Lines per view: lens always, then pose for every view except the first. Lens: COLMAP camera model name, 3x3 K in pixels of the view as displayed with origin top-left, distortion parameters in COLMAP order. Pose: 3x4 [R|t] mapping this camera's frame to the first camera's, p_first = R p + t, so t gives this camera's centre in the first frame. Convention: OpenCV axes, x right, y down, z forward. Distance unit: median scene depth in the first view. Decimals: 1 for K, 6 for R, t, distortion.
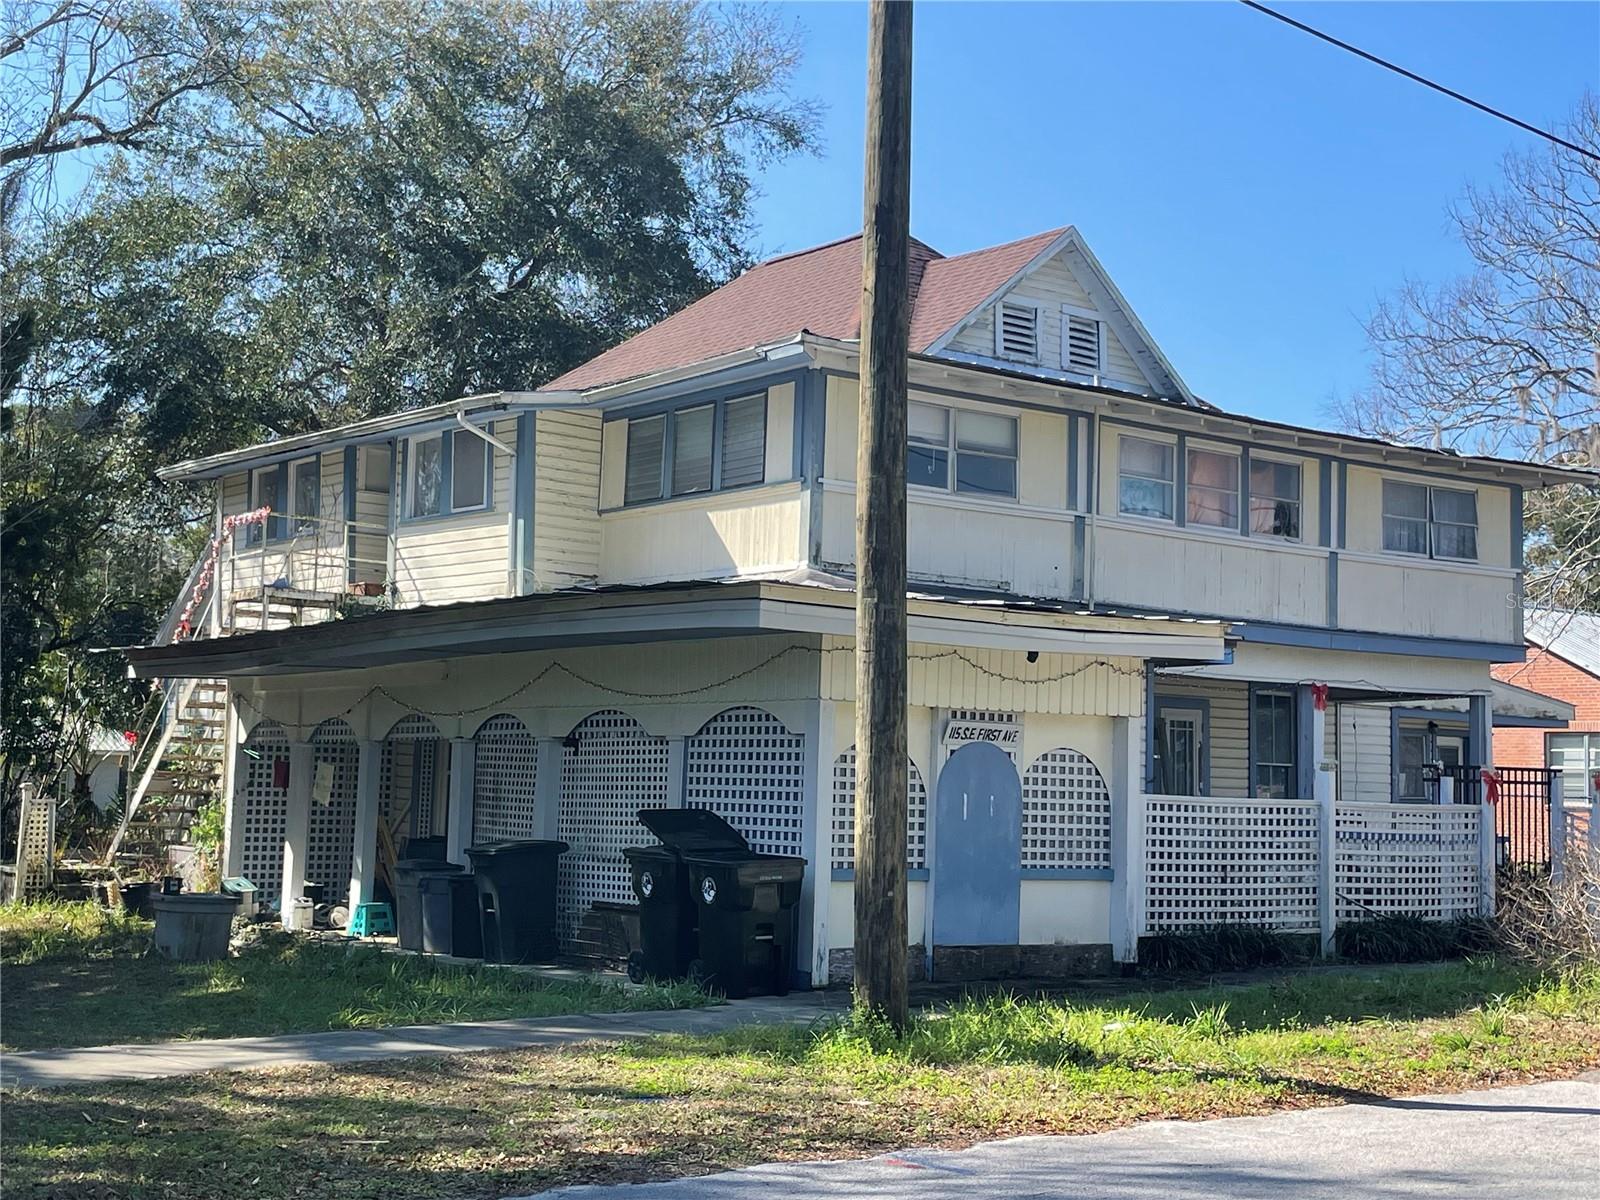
lens RADIAL K [[2228.2, 0, 805.7], [0, 2228.2, 596.5], [0, 0, 1]] dist [0.062467, 0.000000]
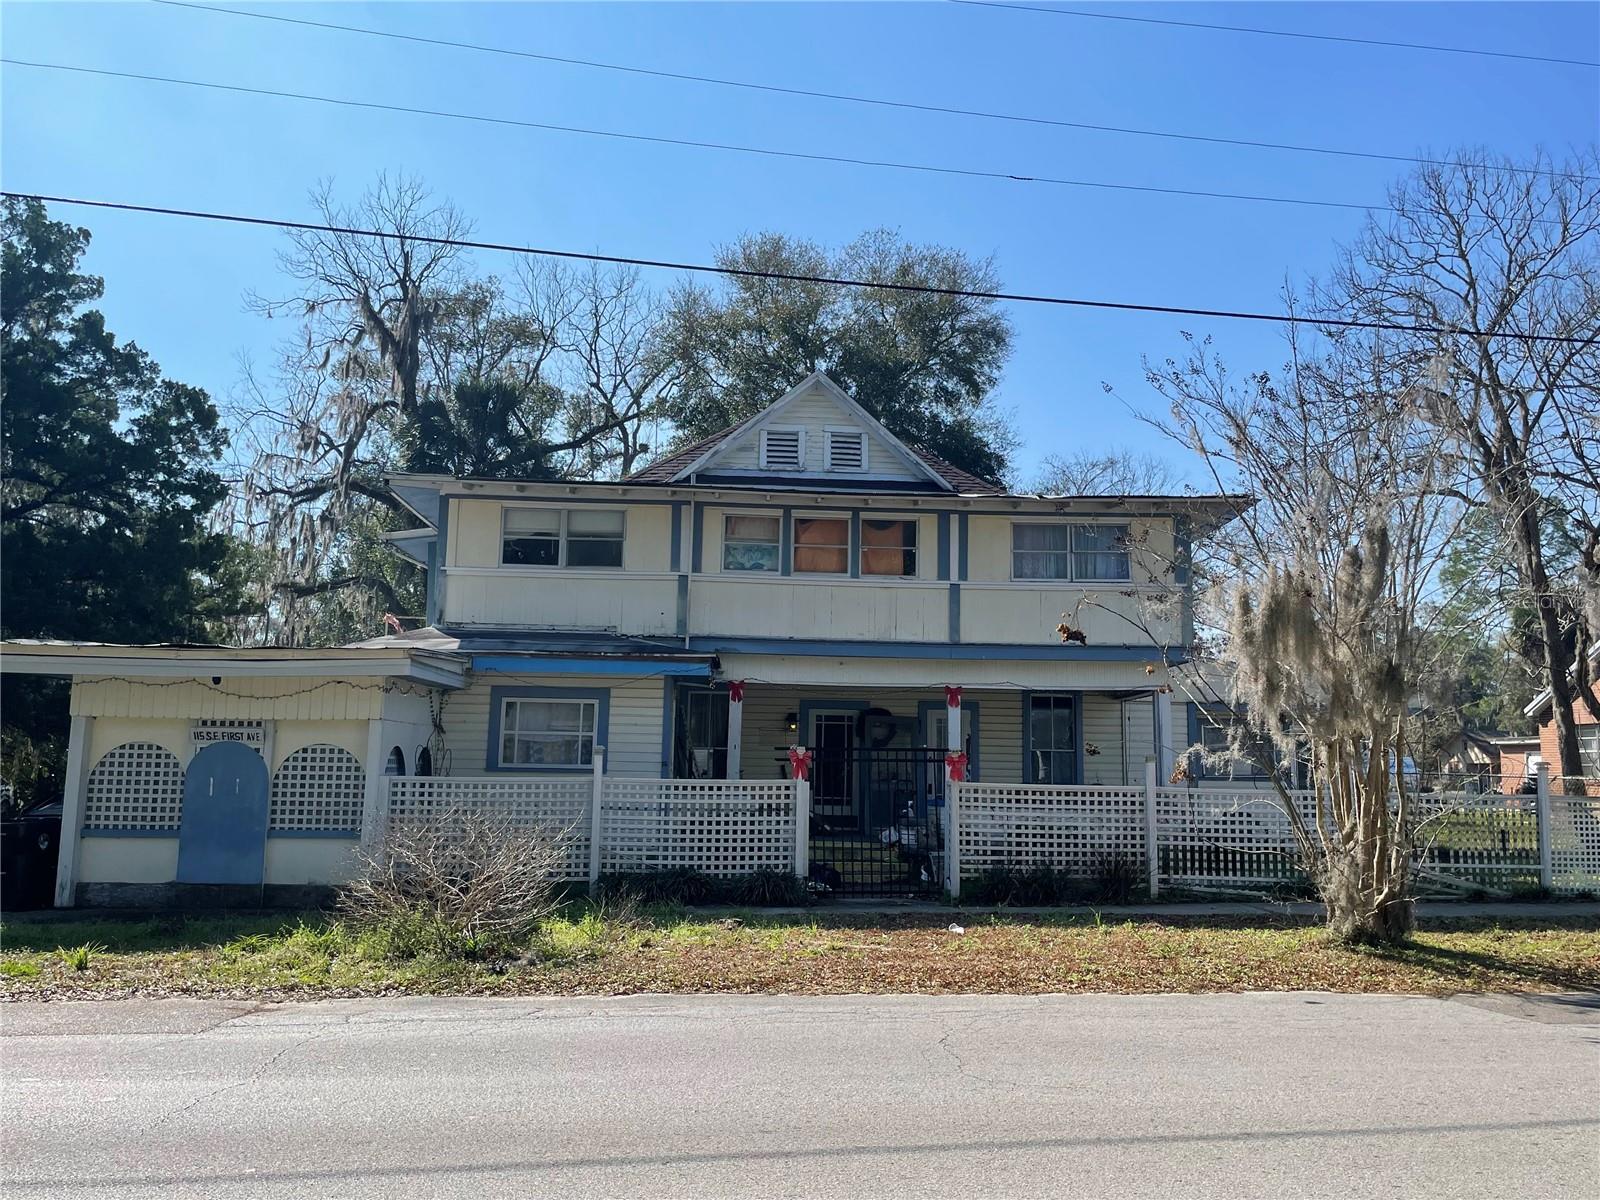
lens RADIAL K [[1315.2, 0, 801.1], [0, 1315.2, 596.1], [0, 0, 1]] dist [0.004188, -0.012037]
pose [[0.850134, -0.085675, -0.519549, 0.637422], [0.058661, 0.995942, -0.068248, 0.038827], [0.523288, 0.027542, 0.851711, 0.352488]]
